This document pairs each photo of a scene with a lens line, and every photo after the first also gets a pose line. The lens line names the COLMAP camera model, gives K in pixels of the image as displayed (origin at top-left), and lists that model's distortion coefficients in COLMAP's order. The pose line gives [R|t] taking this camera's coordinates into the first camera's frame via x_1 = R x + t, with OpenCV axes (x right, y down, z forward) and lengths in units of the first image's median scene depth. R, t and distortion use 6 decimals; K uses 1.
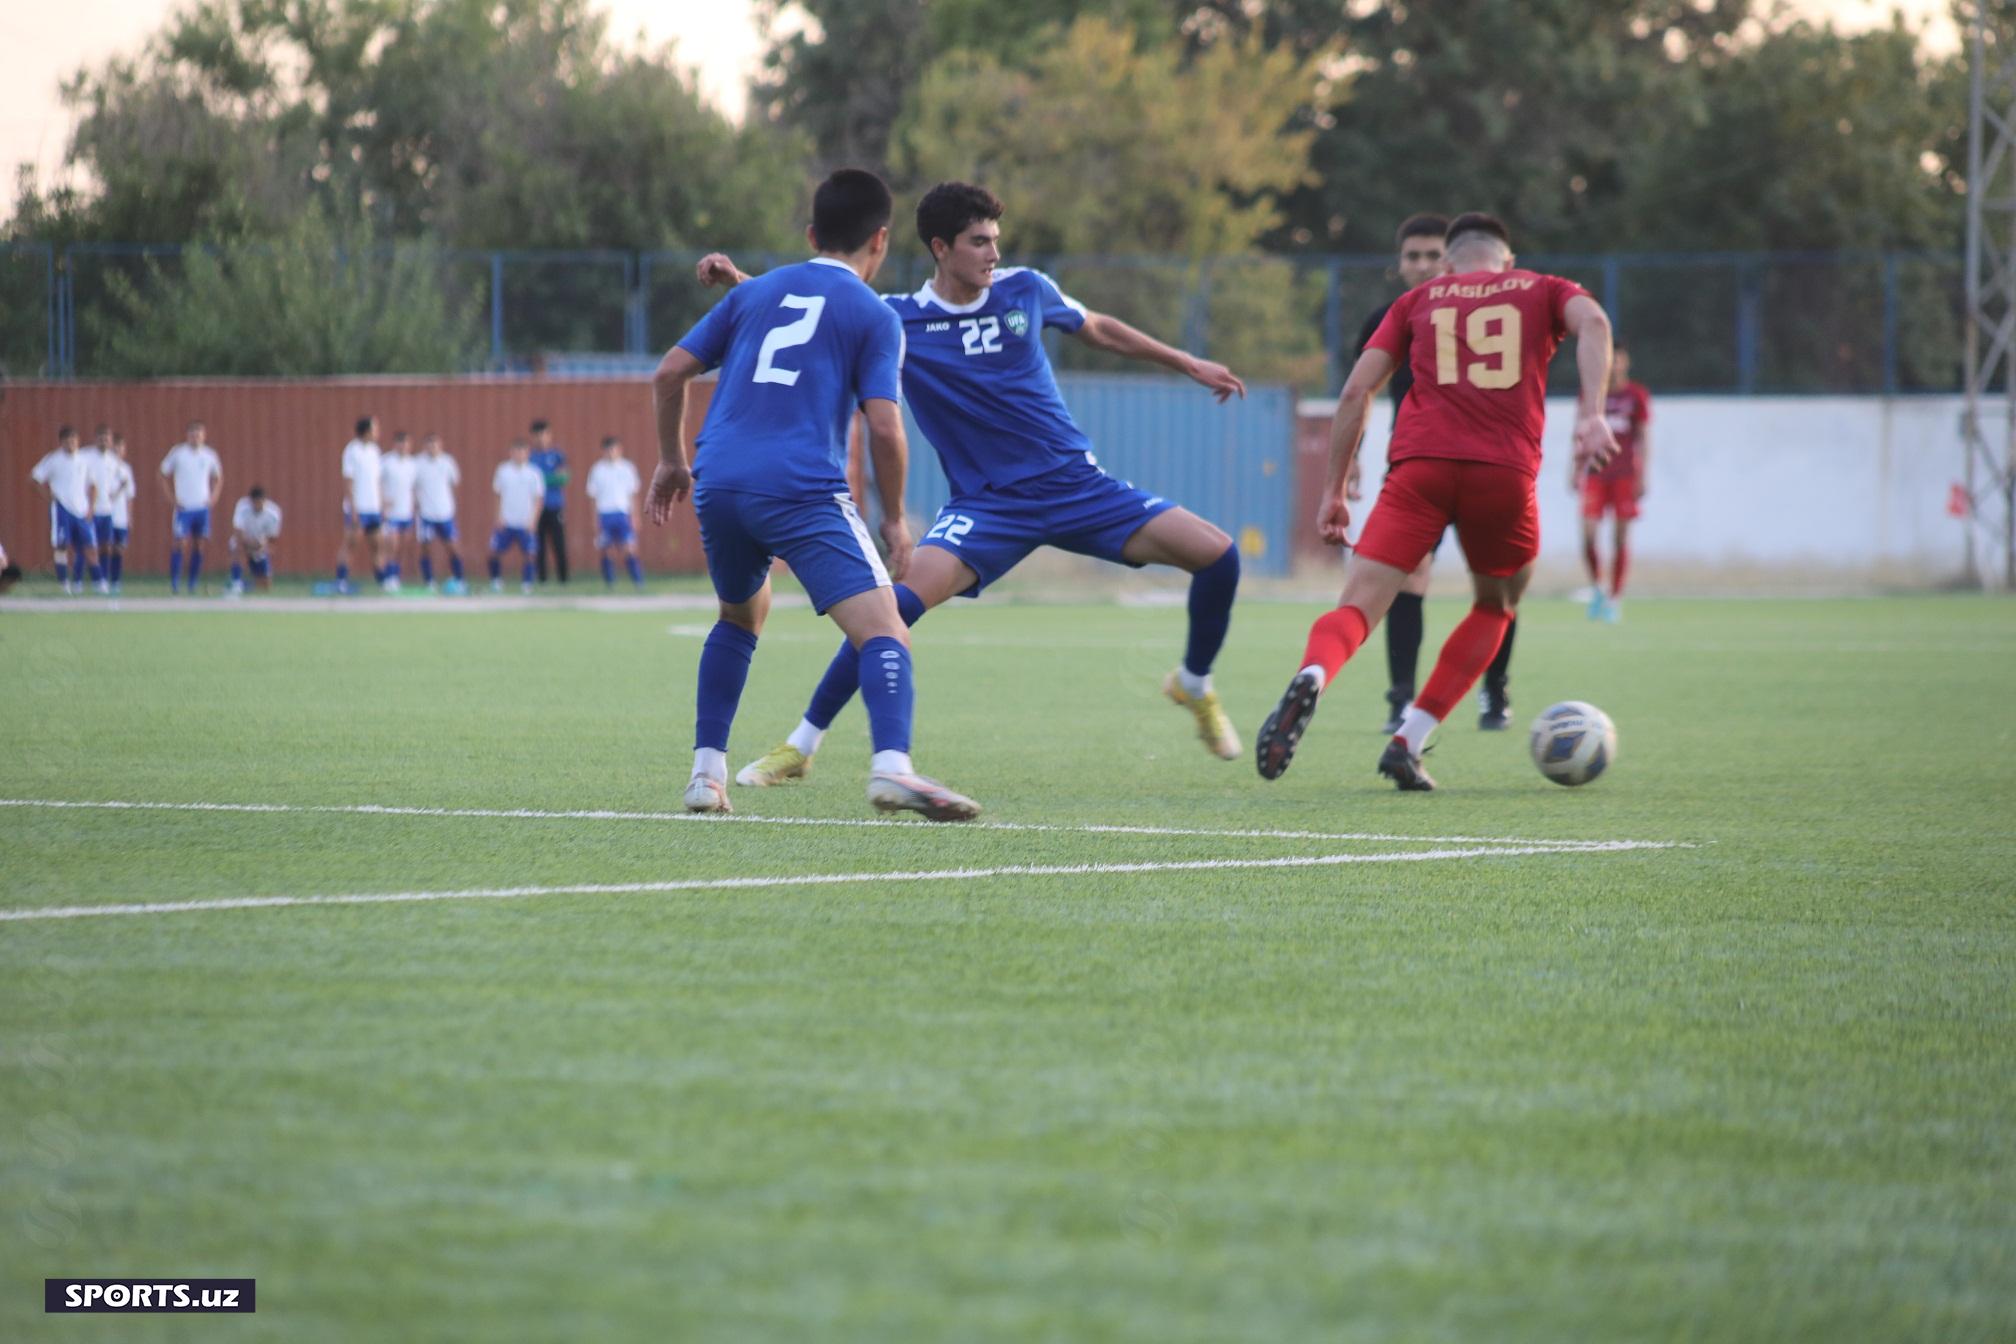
lens RADIAL K [[932.7, 0, 1007.6], [0, 932.7, 670.5], [0, 0, 1]] dist [0.015919, 0.001131]
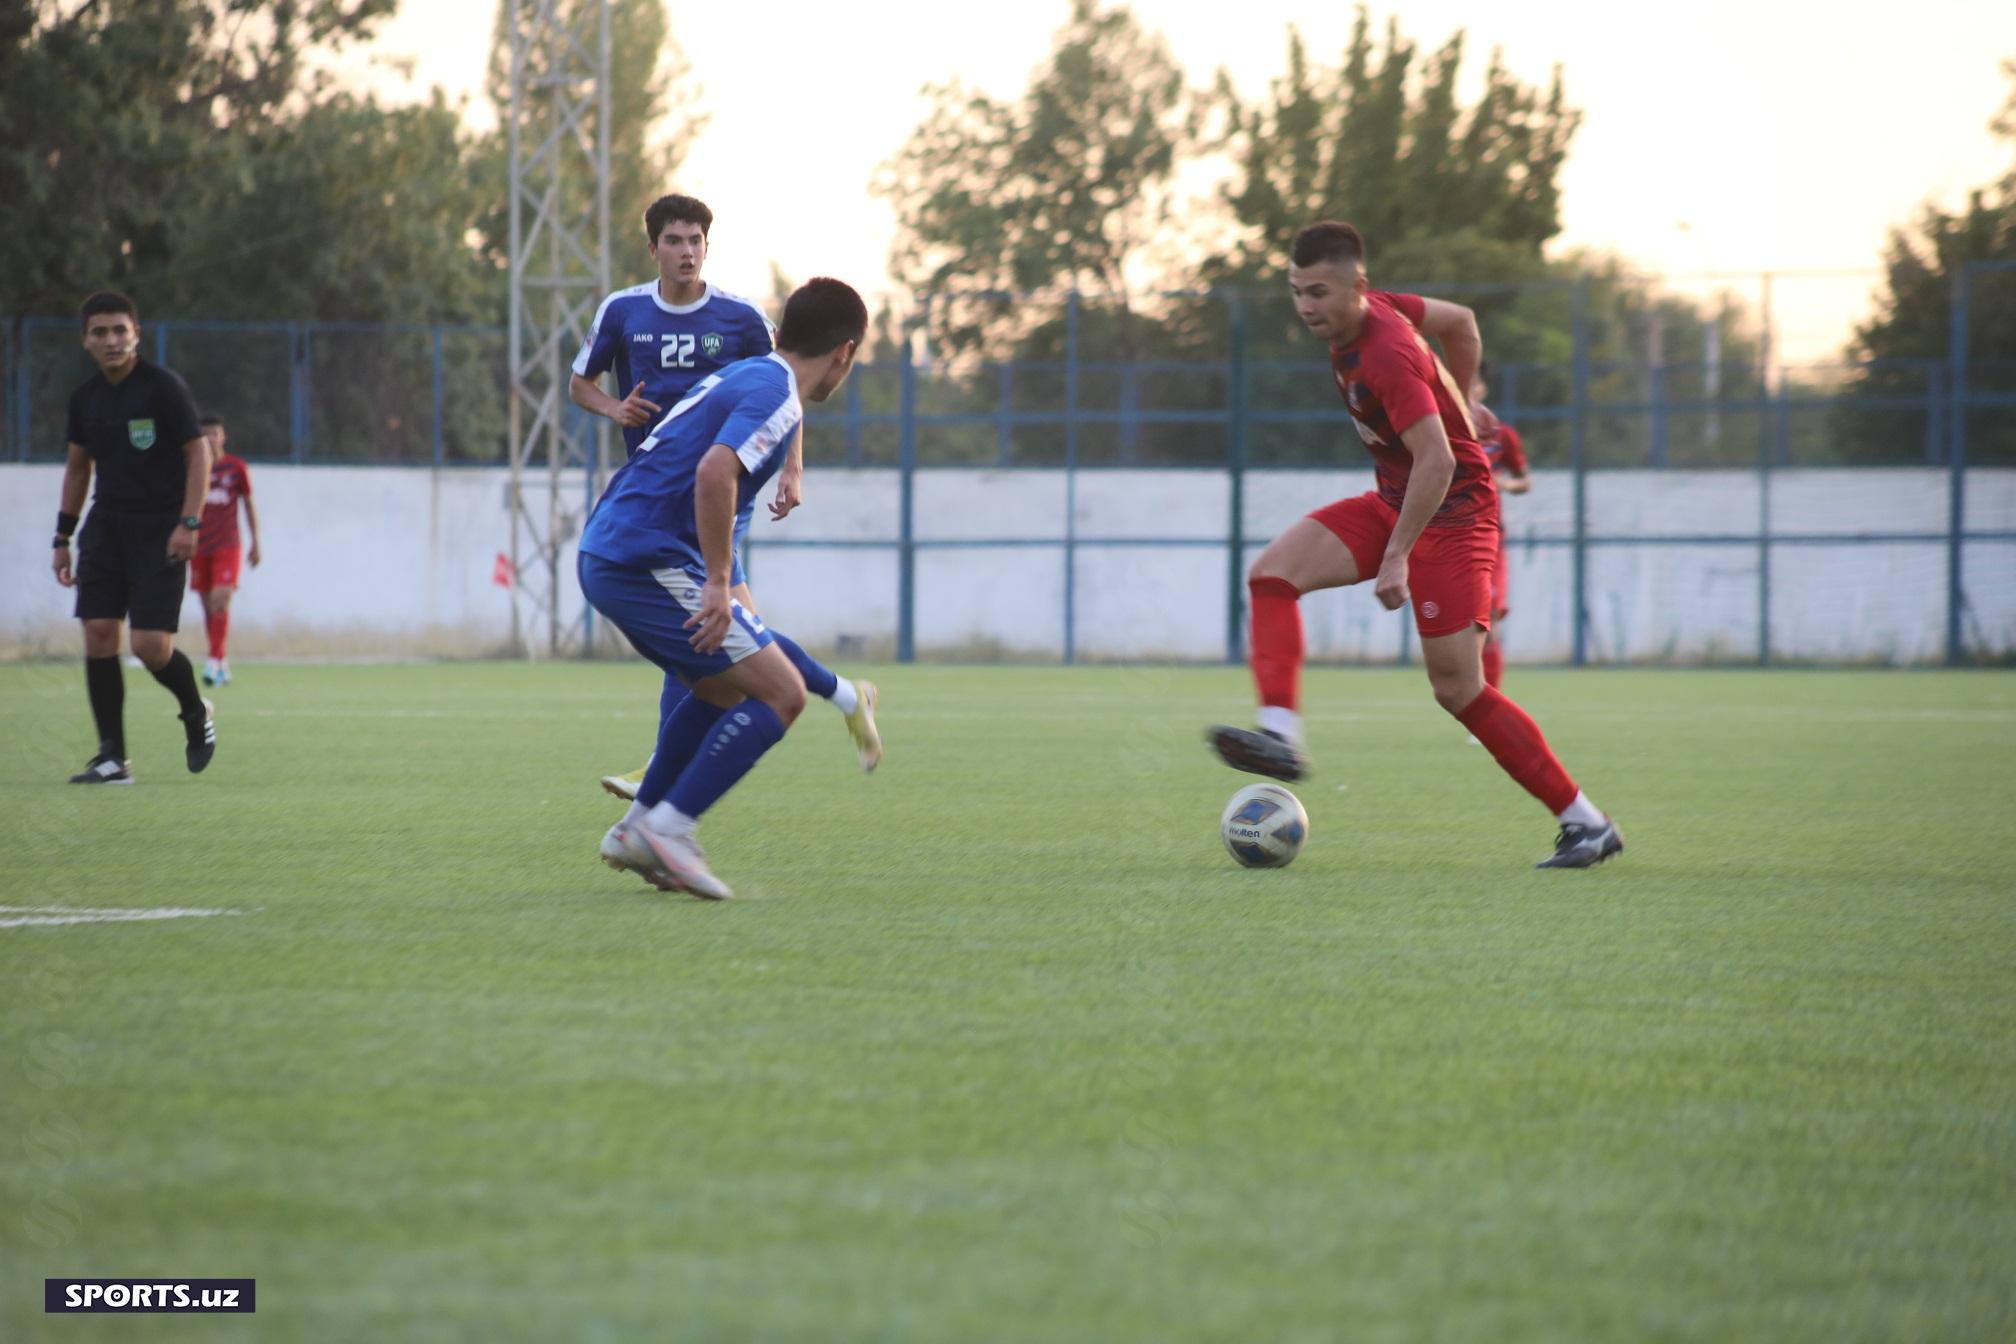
lens RADIAL K [[932.7, 0, 1007.7], [0, 932.7, 674.2], [0, 0, 1]] dist [0.015919, 0.001131]
pose [[0.999926, 0.002816, 0.011872, 1.529695], [-0.002799, 0.999995, -0.001373, -0.067981], [-0.011876, 0.001340, 0.999929, -0.011164]]
